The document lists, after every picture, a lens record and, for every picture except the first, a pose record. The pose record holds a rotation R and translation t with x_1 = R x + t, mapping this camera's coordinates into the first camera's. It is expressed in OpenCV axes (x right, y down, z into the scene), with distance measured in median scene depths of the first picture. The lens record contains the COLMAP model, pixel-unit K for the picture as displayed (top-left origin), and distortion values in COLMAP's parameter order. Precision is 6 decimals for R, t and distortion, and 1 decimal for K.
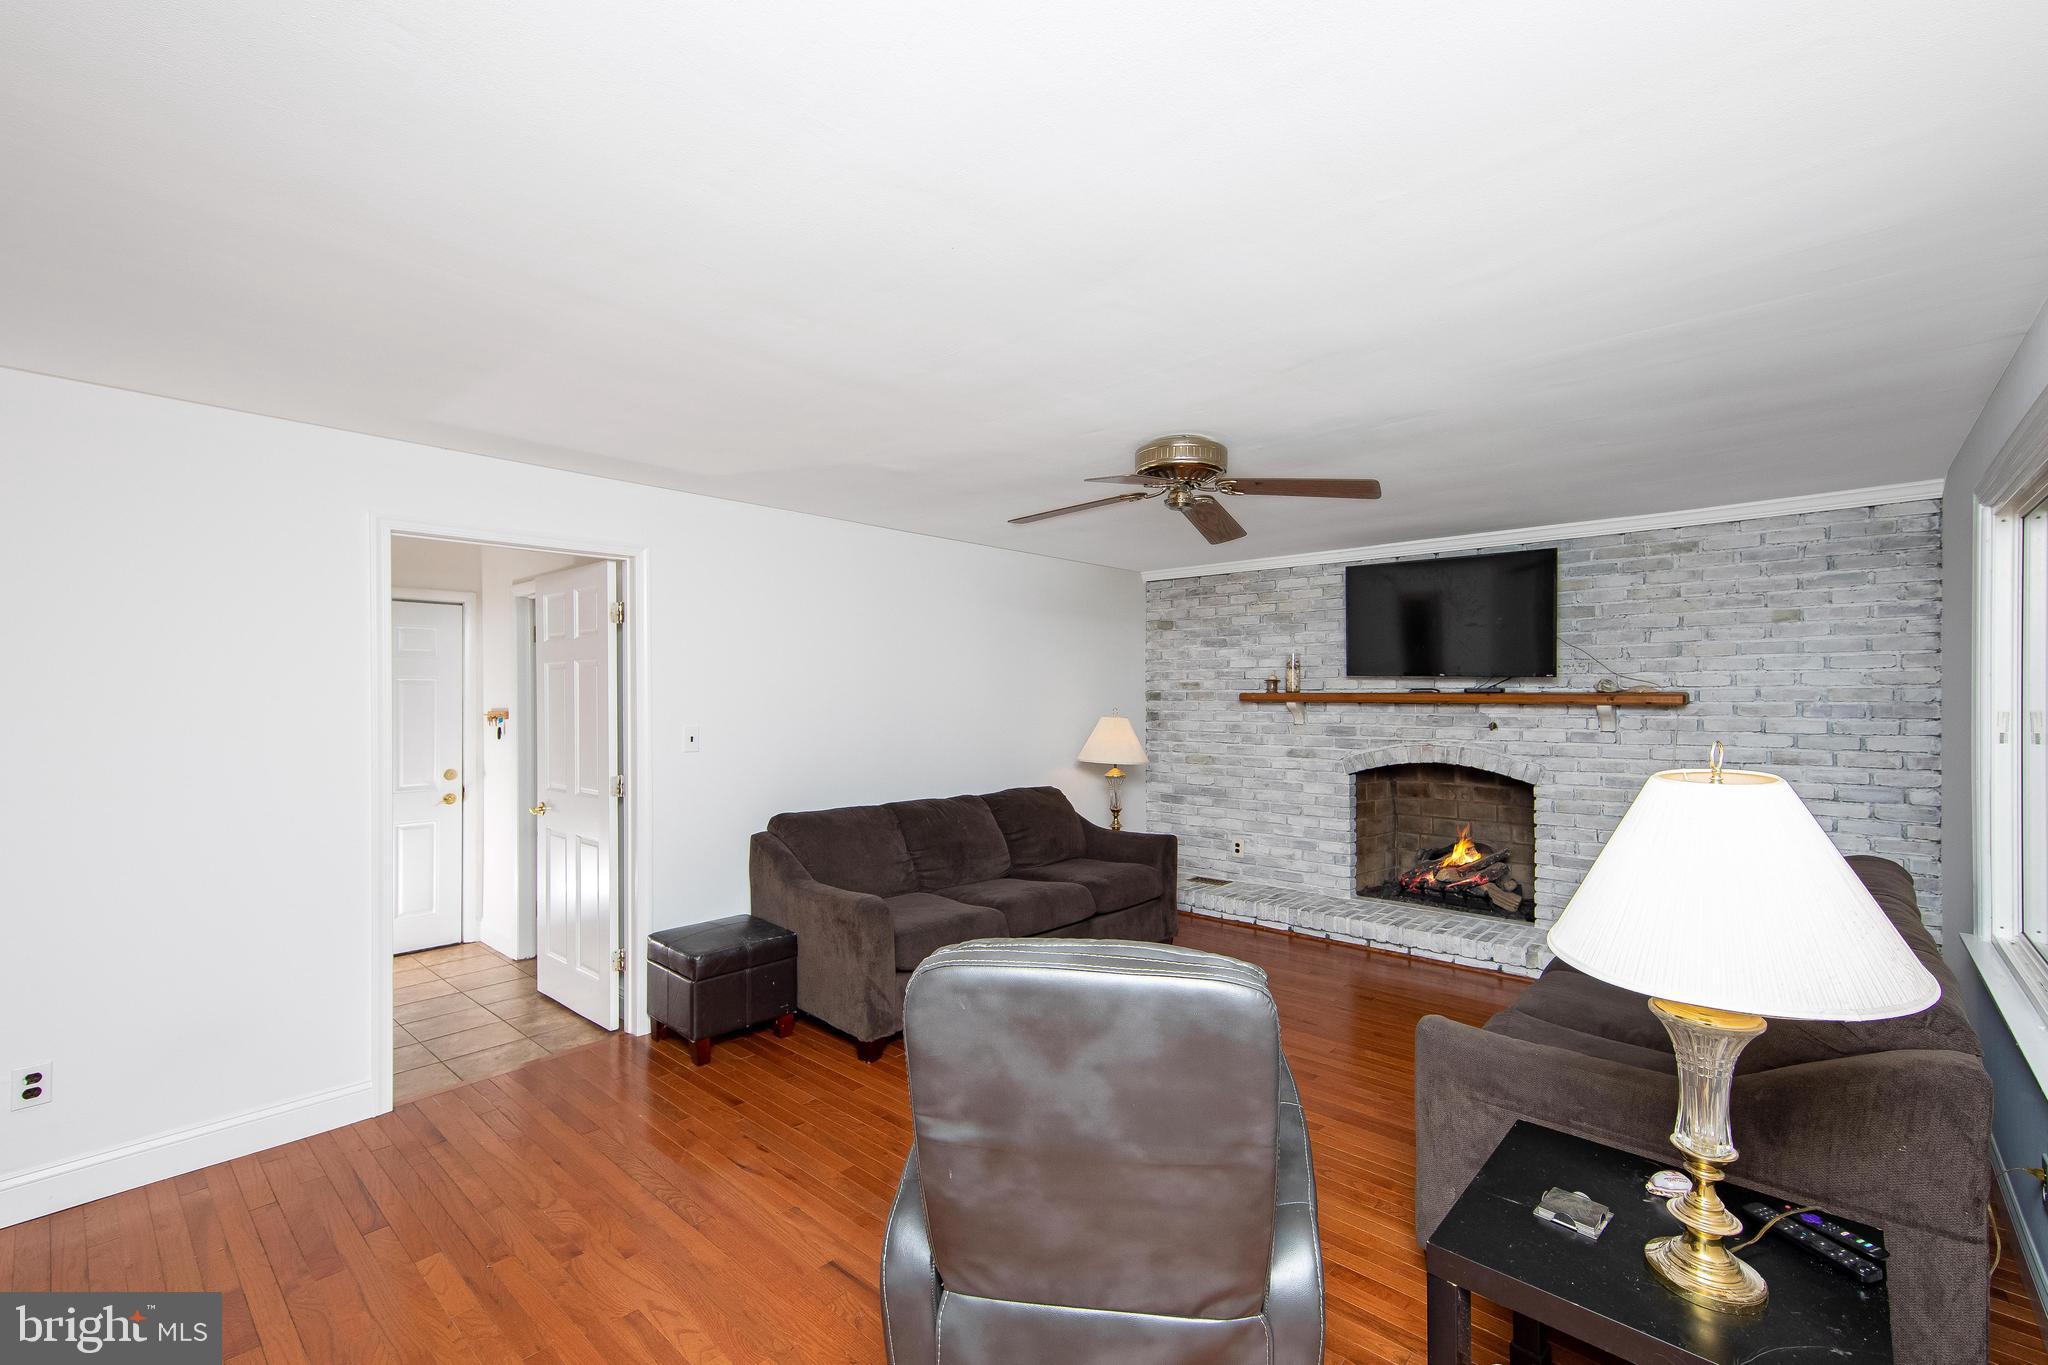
lens RADIAL K [[873.2, 0, 1041.6], [0, 873.2, 699.5], [0, 0, 1]] dist [0.022772, 0.000424]
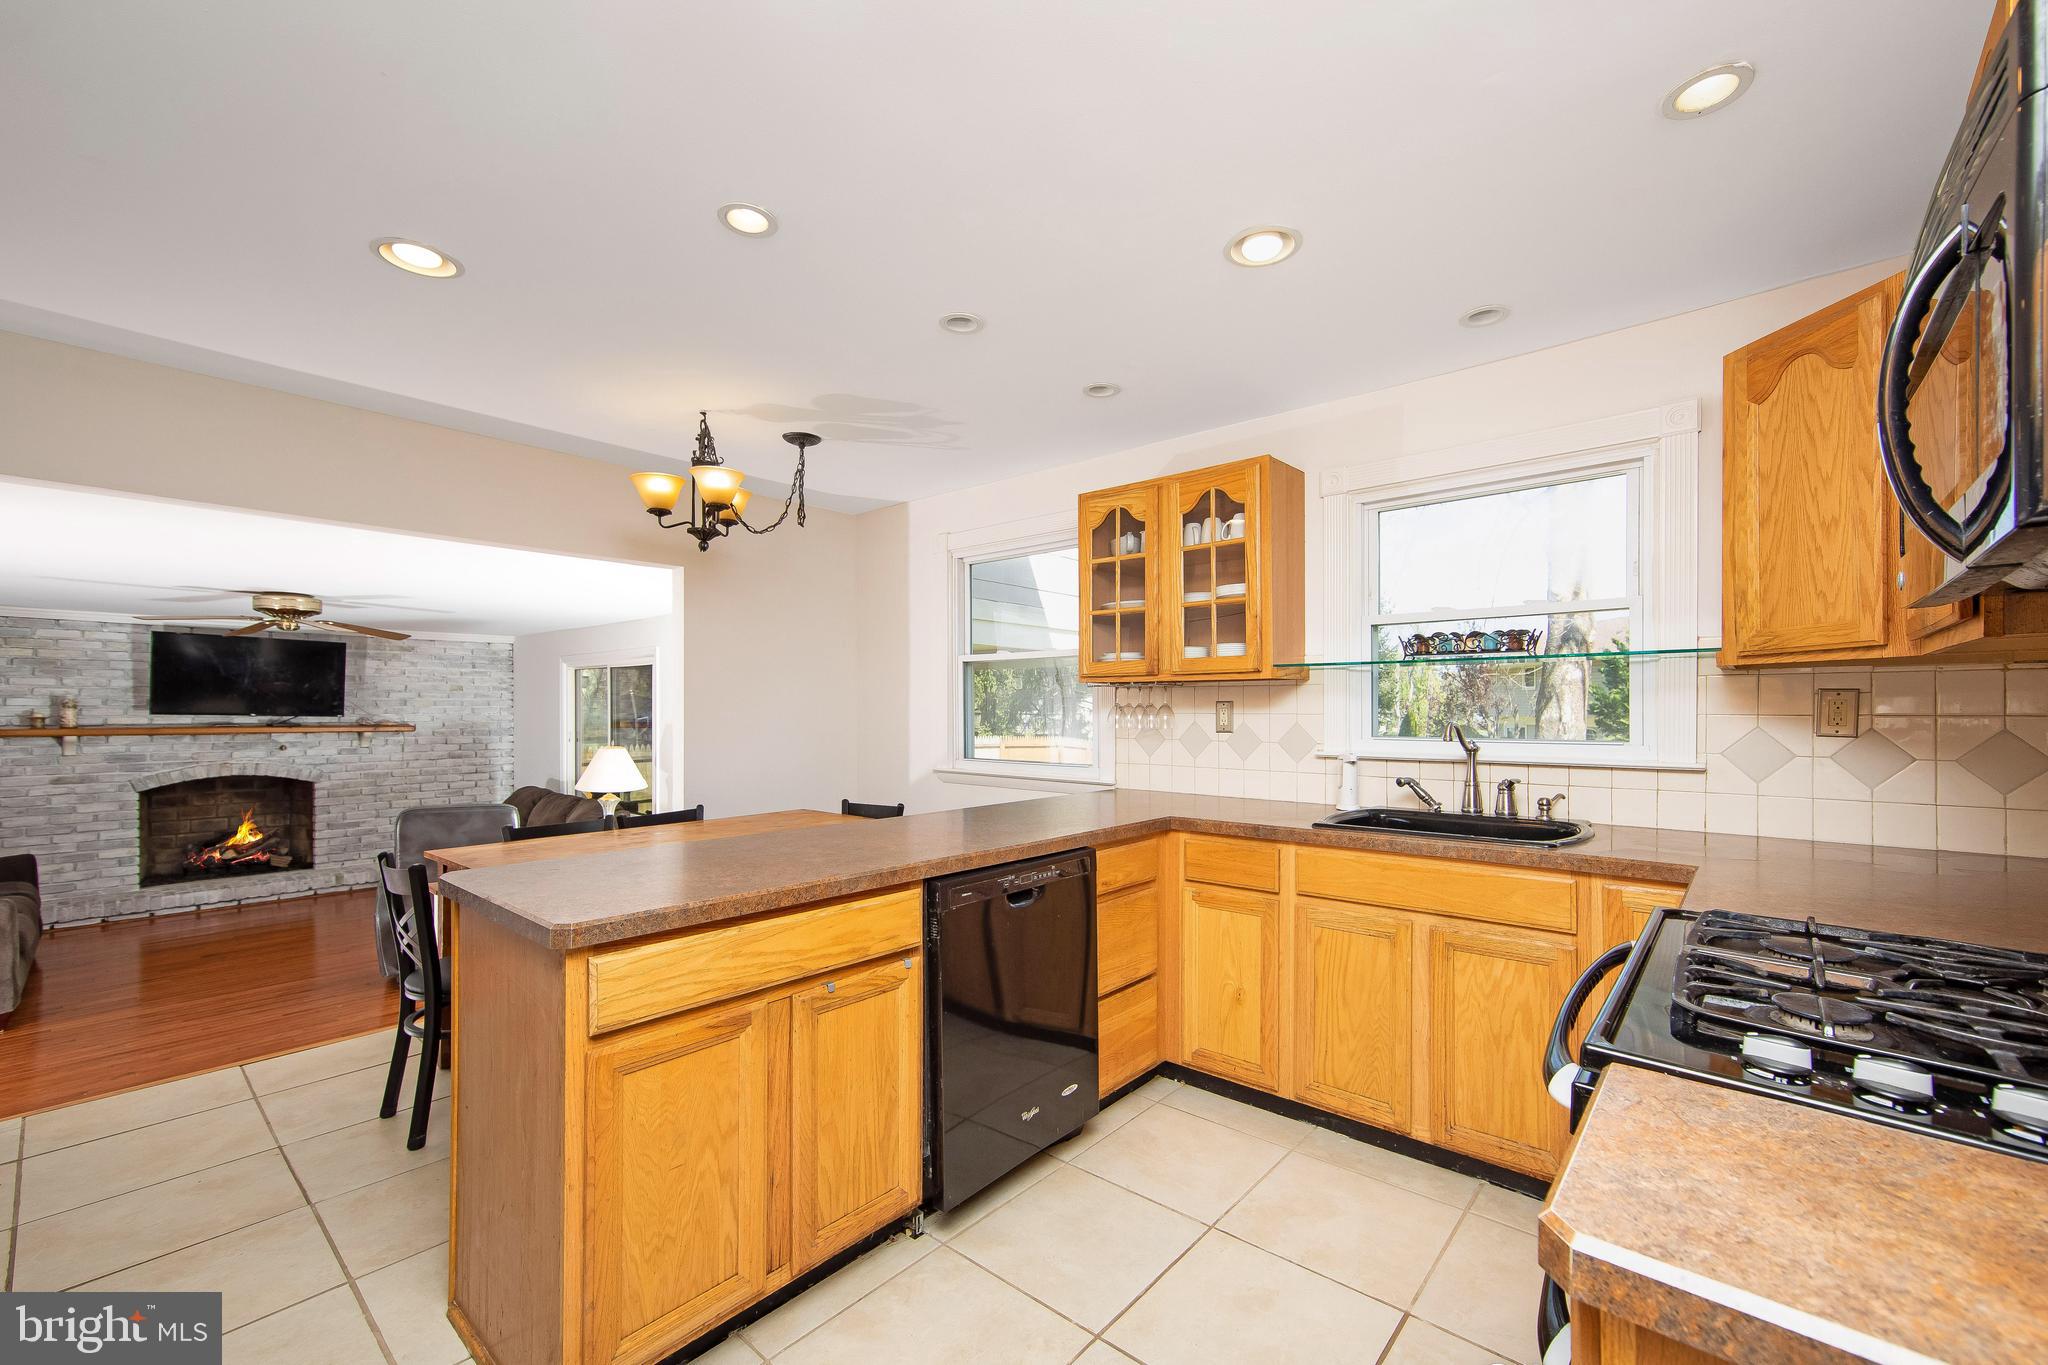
lens RADIAL K [[808.1, 0, 1101.3], [0, 808.1, 718.3], [0, 0, 1]] dist [-0.003702, 0.000101]
pose [[-0.060312, -0.006472, 0.998159, -0.877150], [0.009284, 0.999932, 0.007045, -0.016010], [-0.998136, 0.009692, -0.060248, -0.315537]]
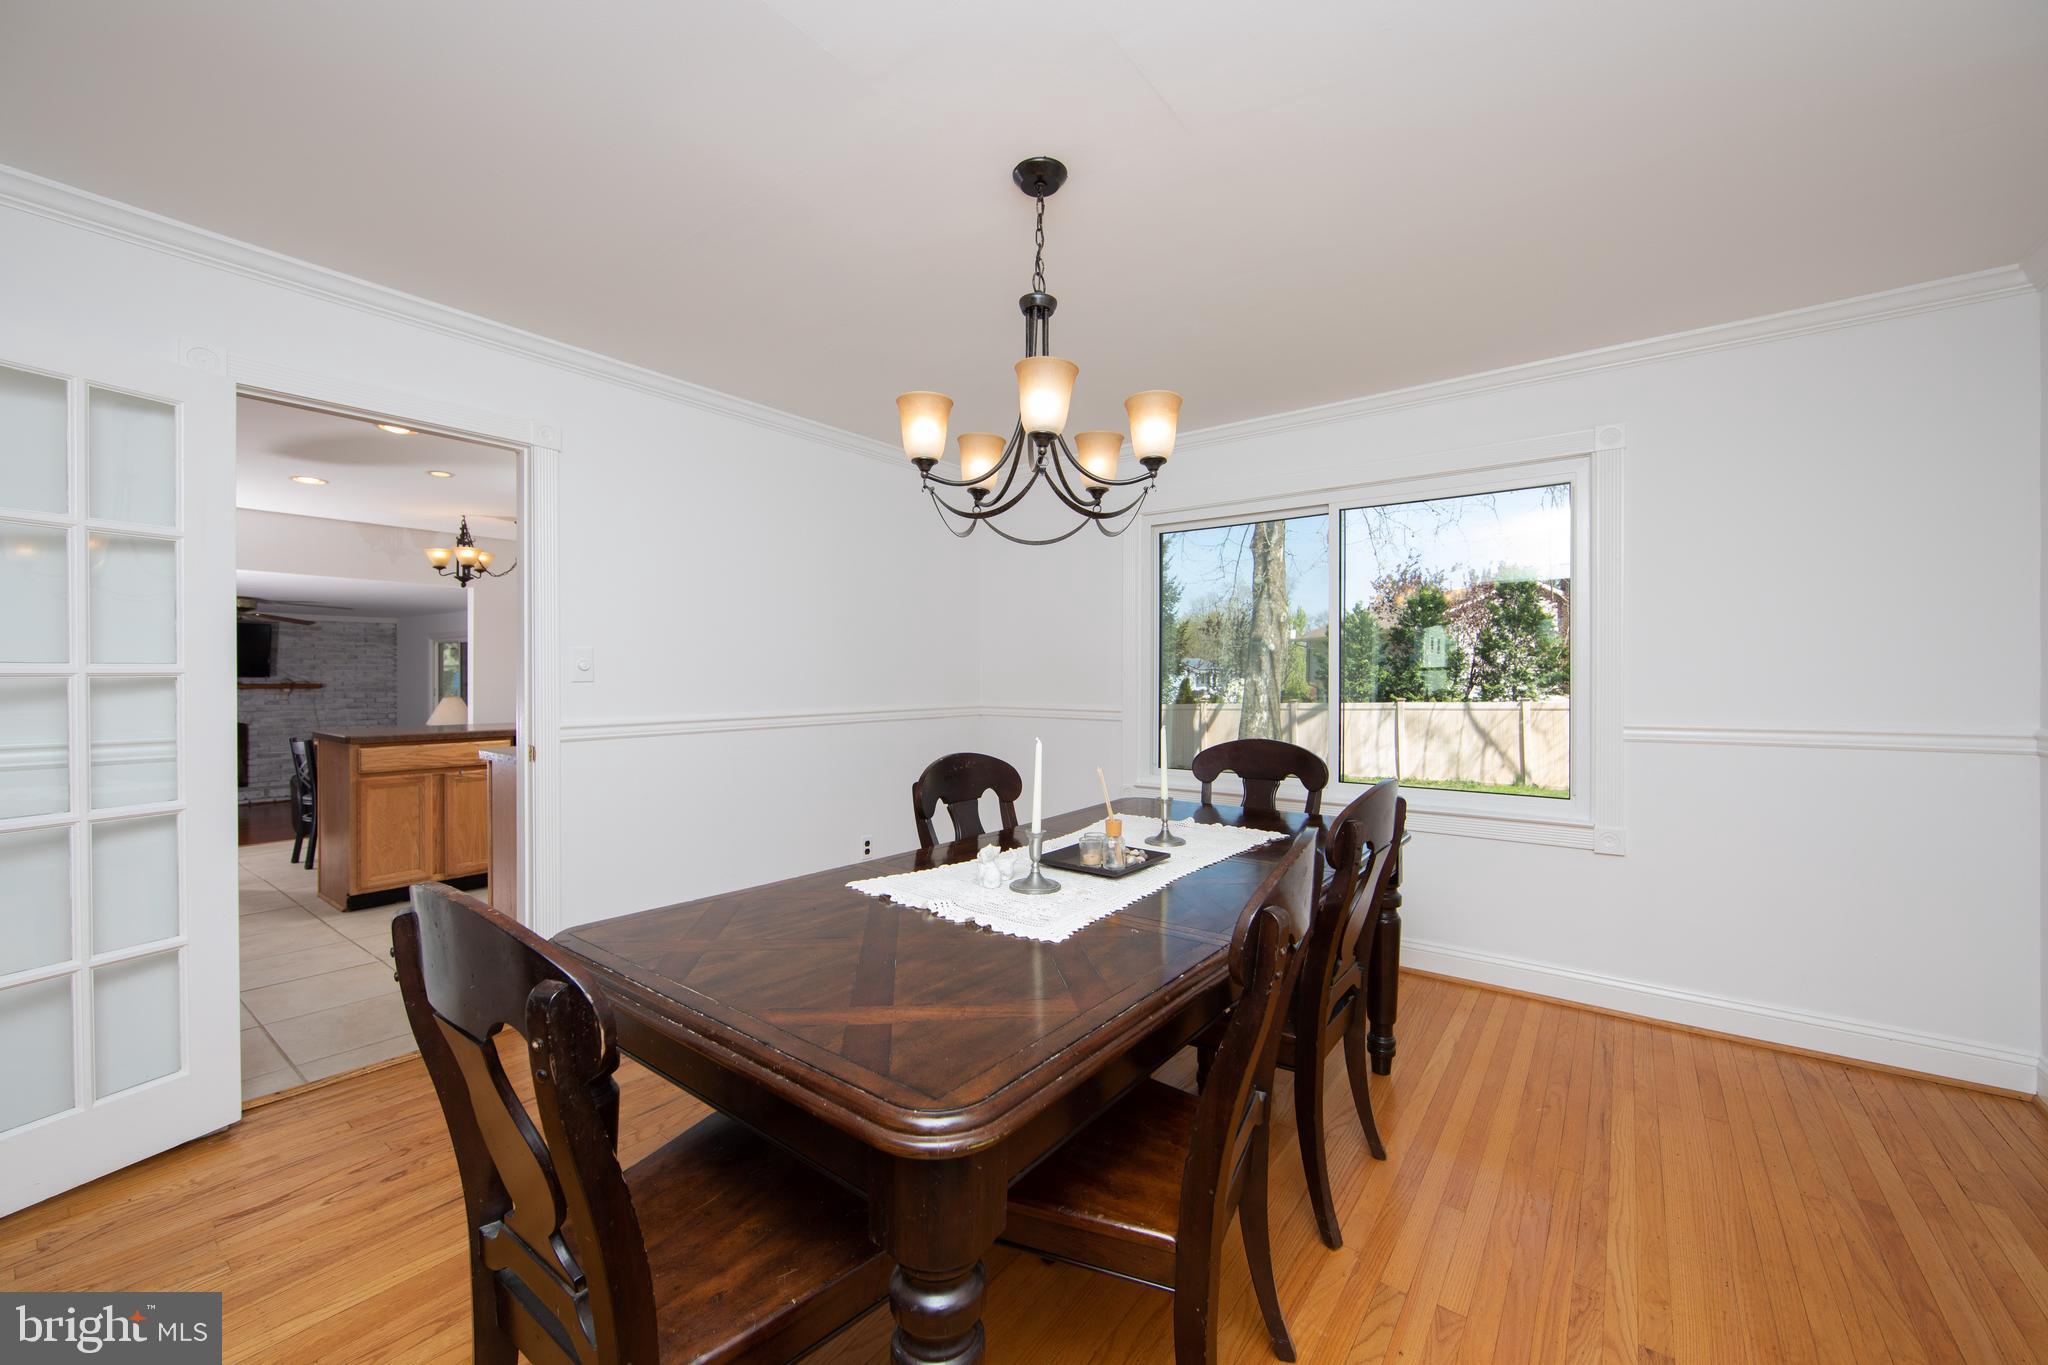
lens RADIAL K [[808.1, 0, 1023.6], [0, 808.1, 683.5], [0, 0, 1]] dist [-0.003702, 0.000101]
pose [[-0.062274, -0.003067, 0.998054, -1.414957], [0.006369, 0.999974, 0.003471, -0.002361], [-0.998039, 0.006573, -0.062253, -0.749121]]
